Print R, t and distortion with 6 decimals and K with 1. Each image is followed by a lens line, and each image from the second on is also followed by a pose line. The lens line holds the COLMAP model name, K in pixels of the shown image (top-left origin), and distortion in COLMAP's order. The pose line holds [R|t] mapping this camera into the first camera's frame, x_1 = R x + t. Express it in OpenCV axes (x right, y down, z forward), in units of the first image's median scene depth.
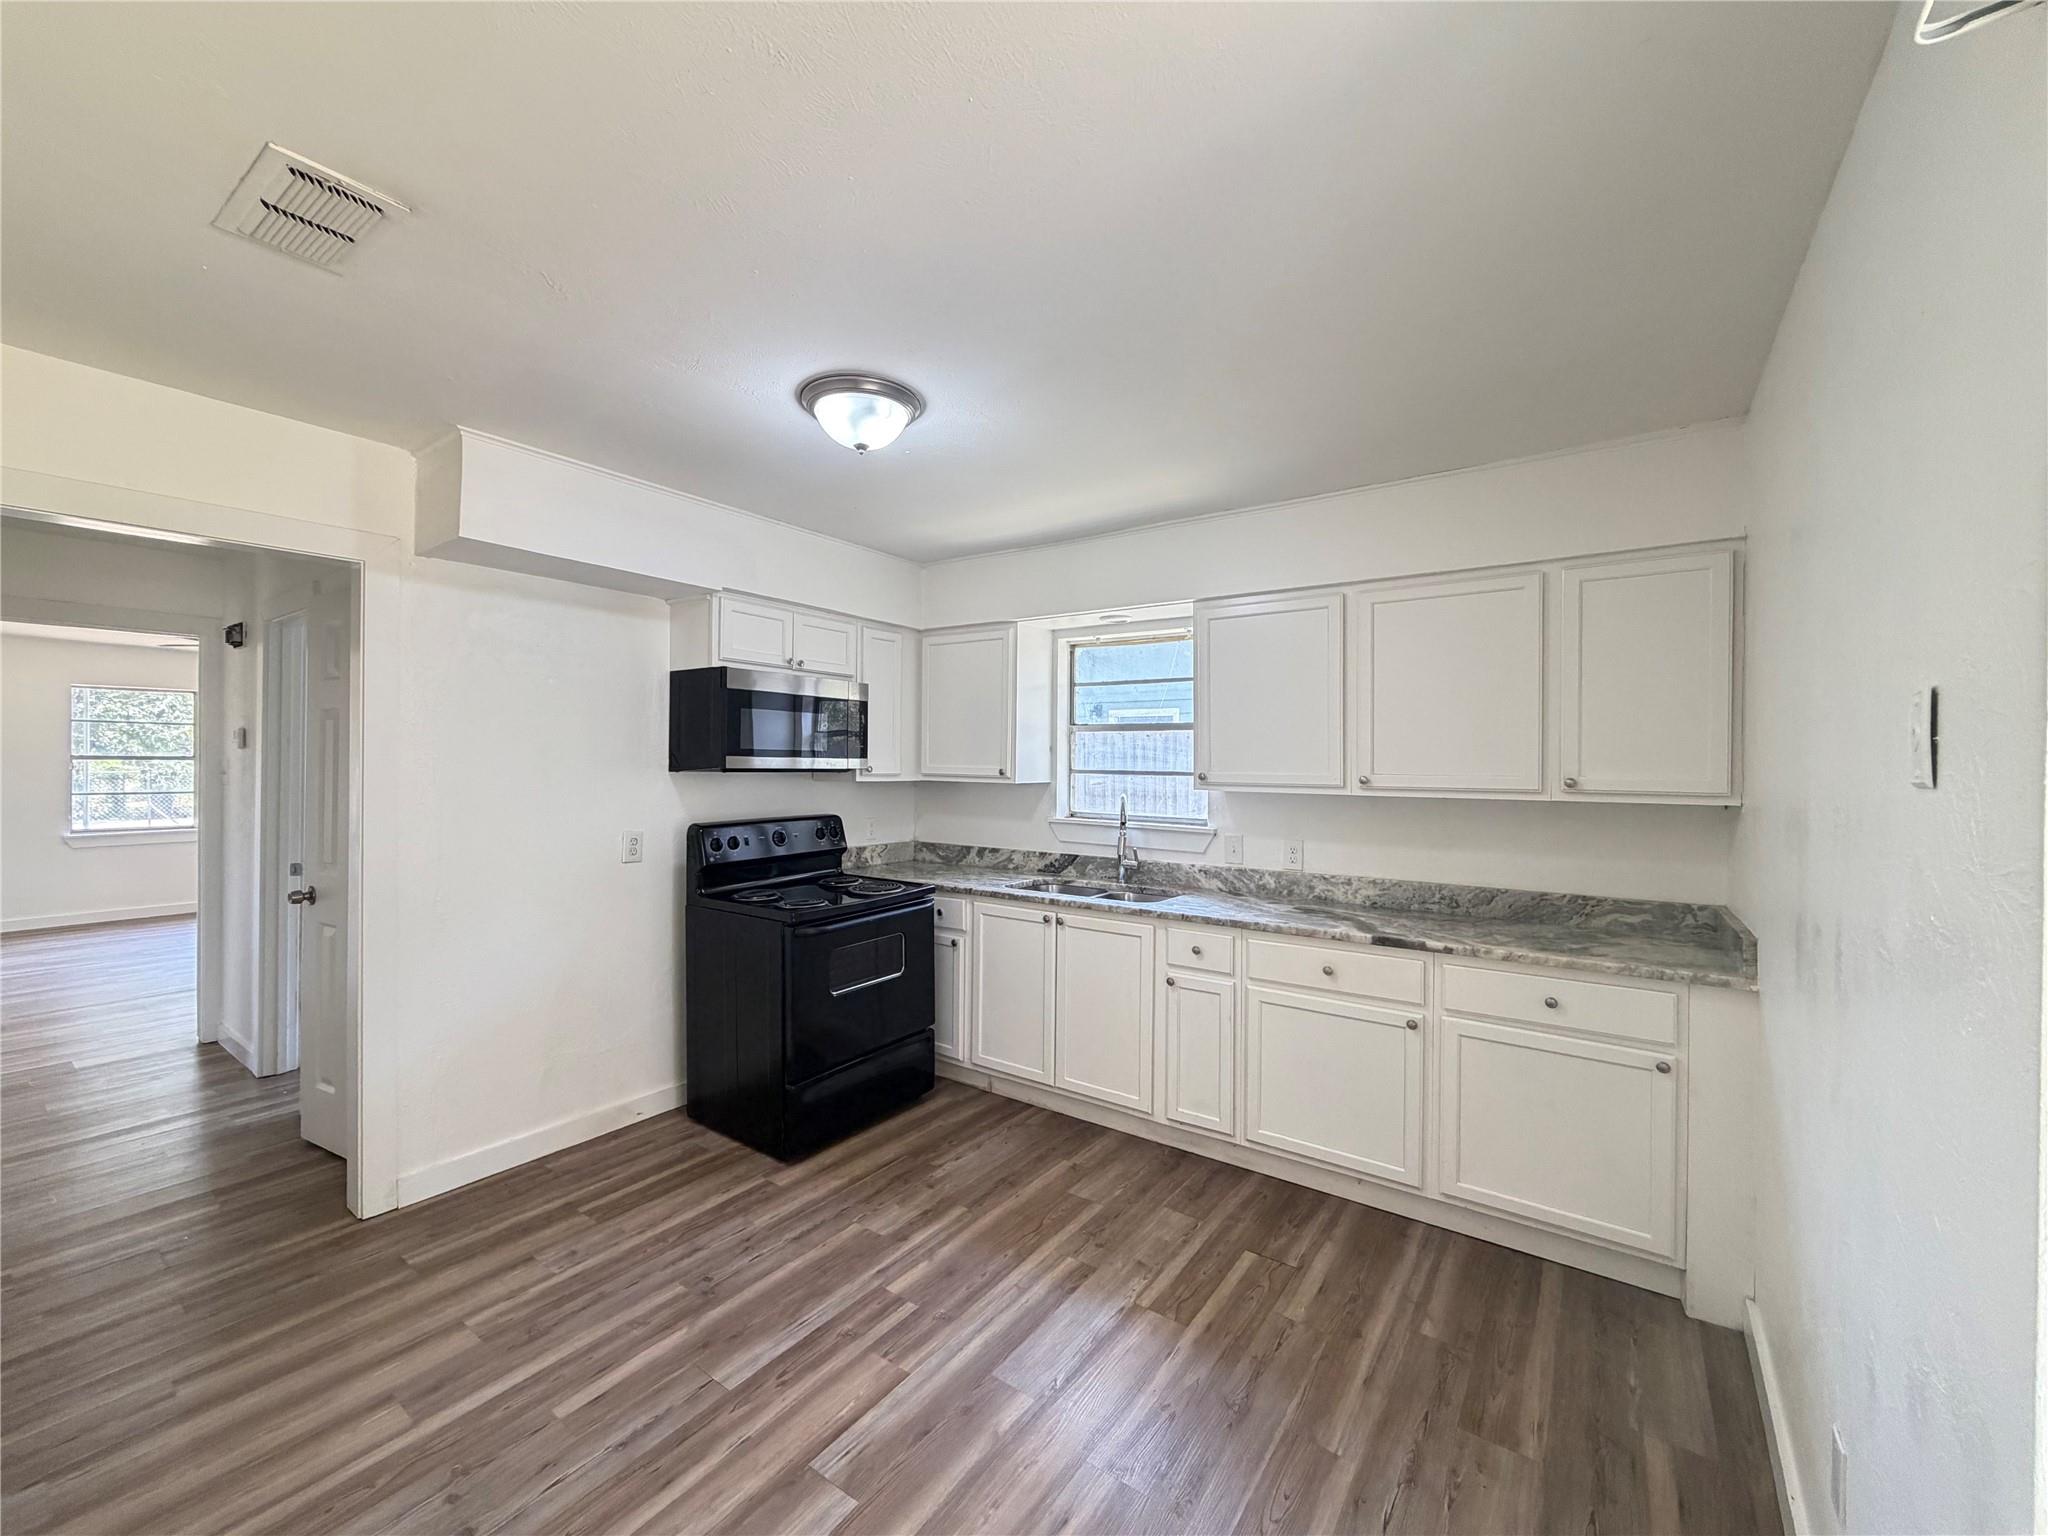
lens RADIAL K [[822.6, 0, 1027.5], [0, 822.6, 764.4], [0, 0, 1]] dist [-0.000443, 0.000428]
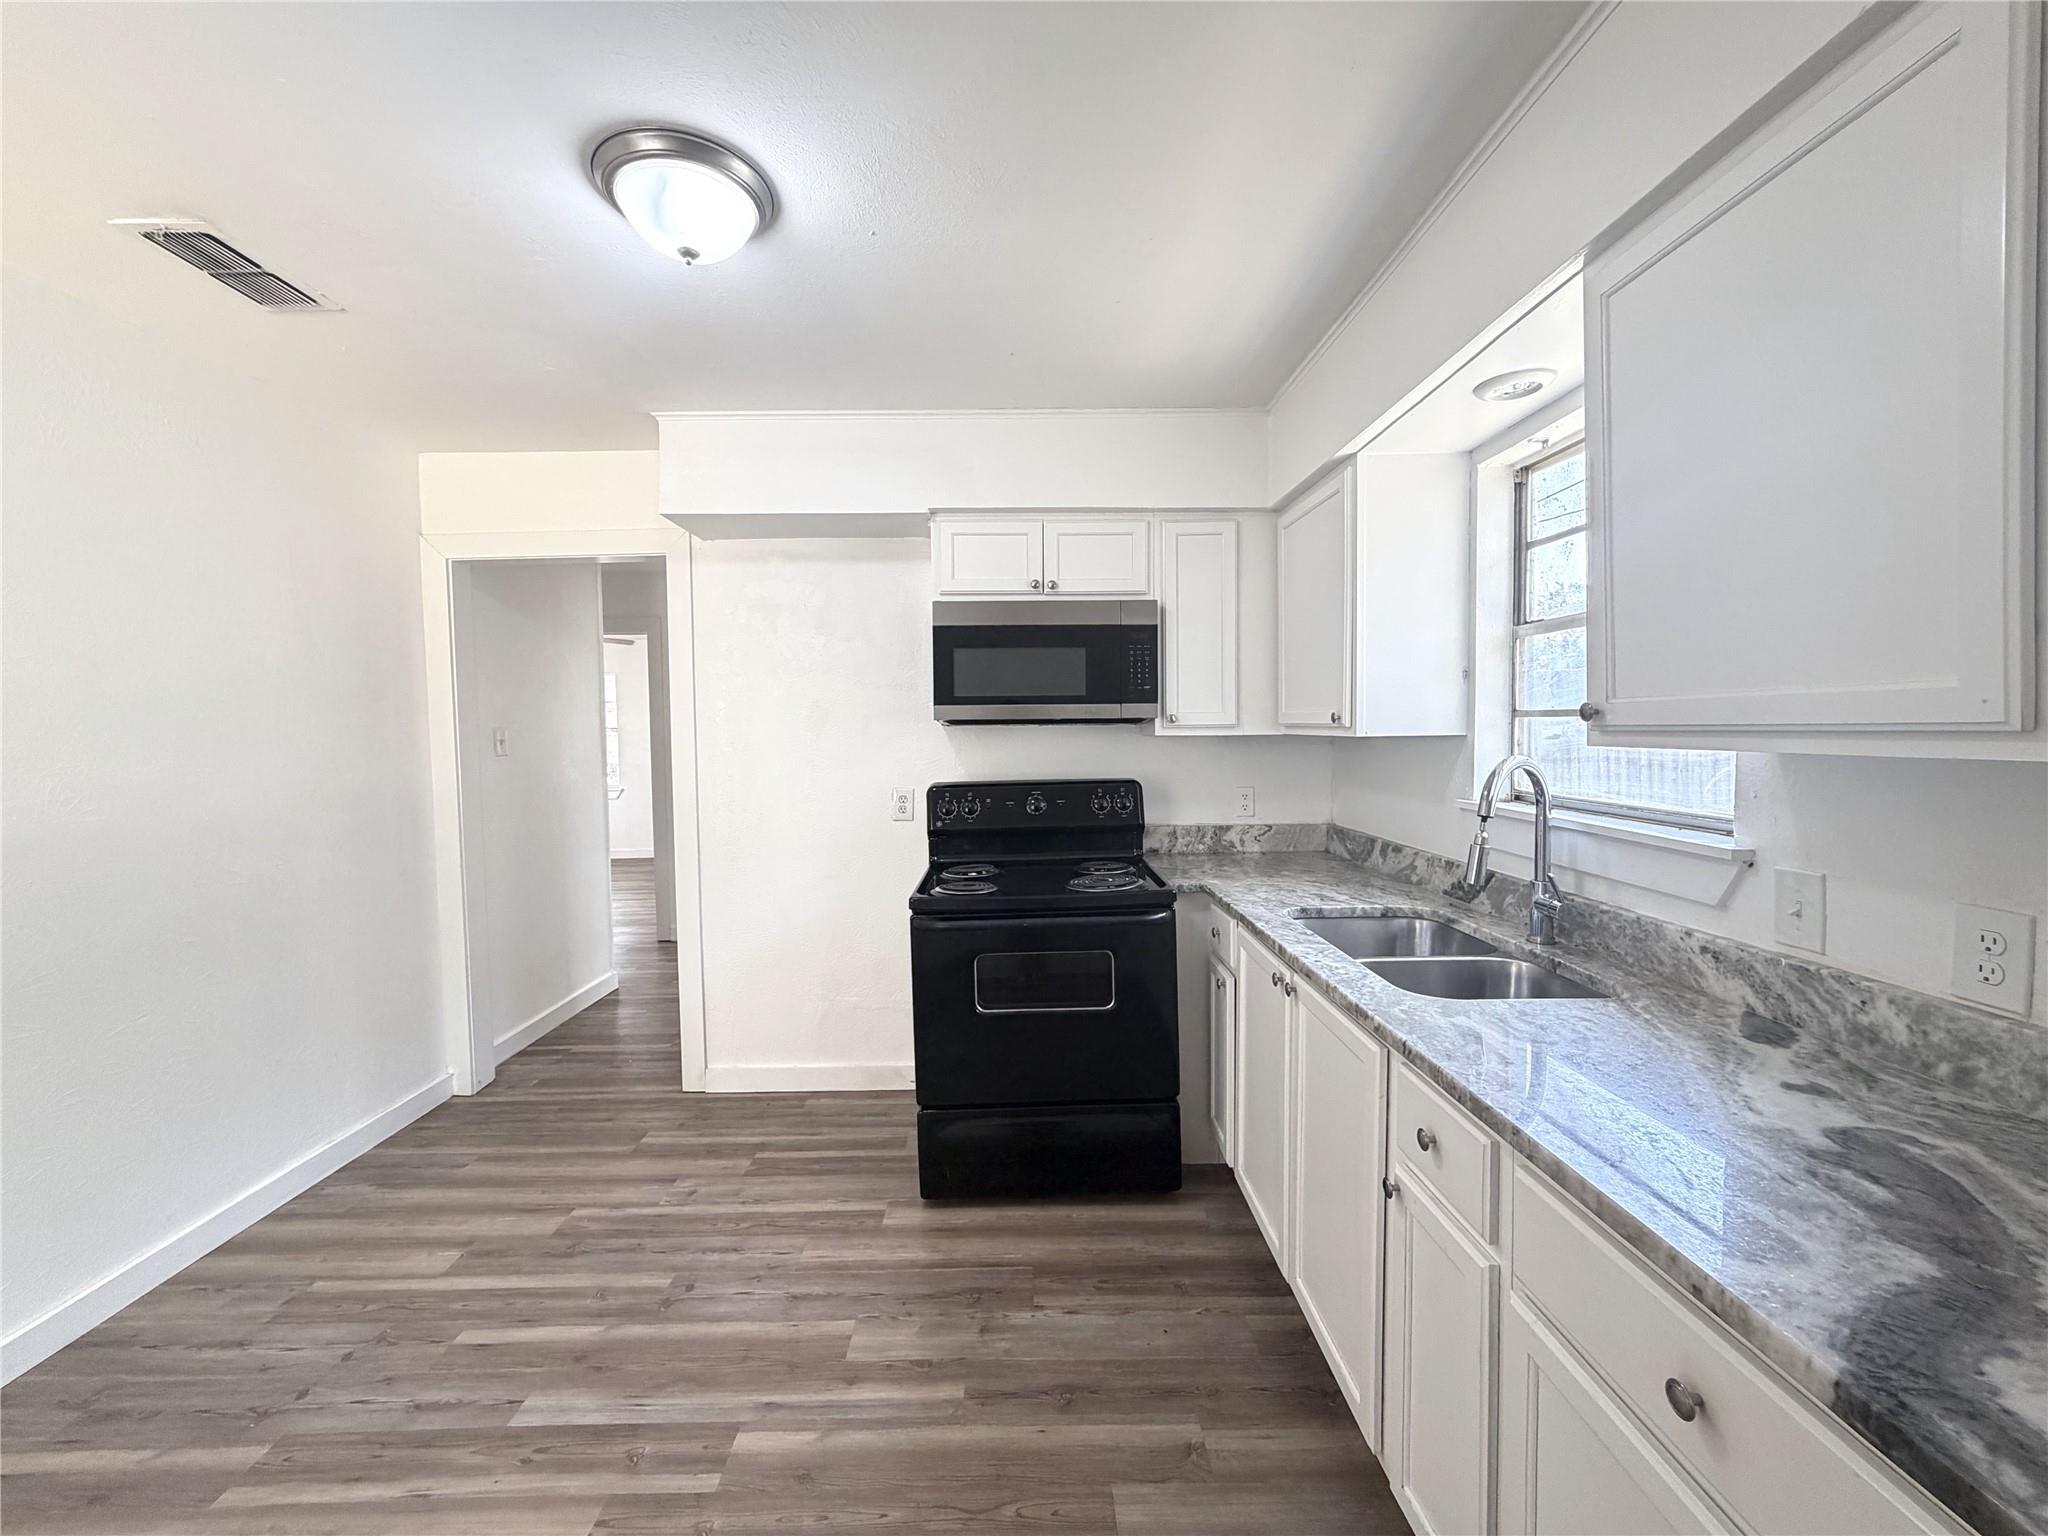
lens RADIAL K [[822.6, 0, 1021.2], [0, 822.6, 766.3], [0, 0, 1]] dist [-0.000443, 0.000428]
pose [[0.585200, 0.020539, -0.810629, 0.405343], [0.015702, 0.999205, 0.036652, 0.024438], [0.810737, -0.034177, 0.584412, 0.597946]]
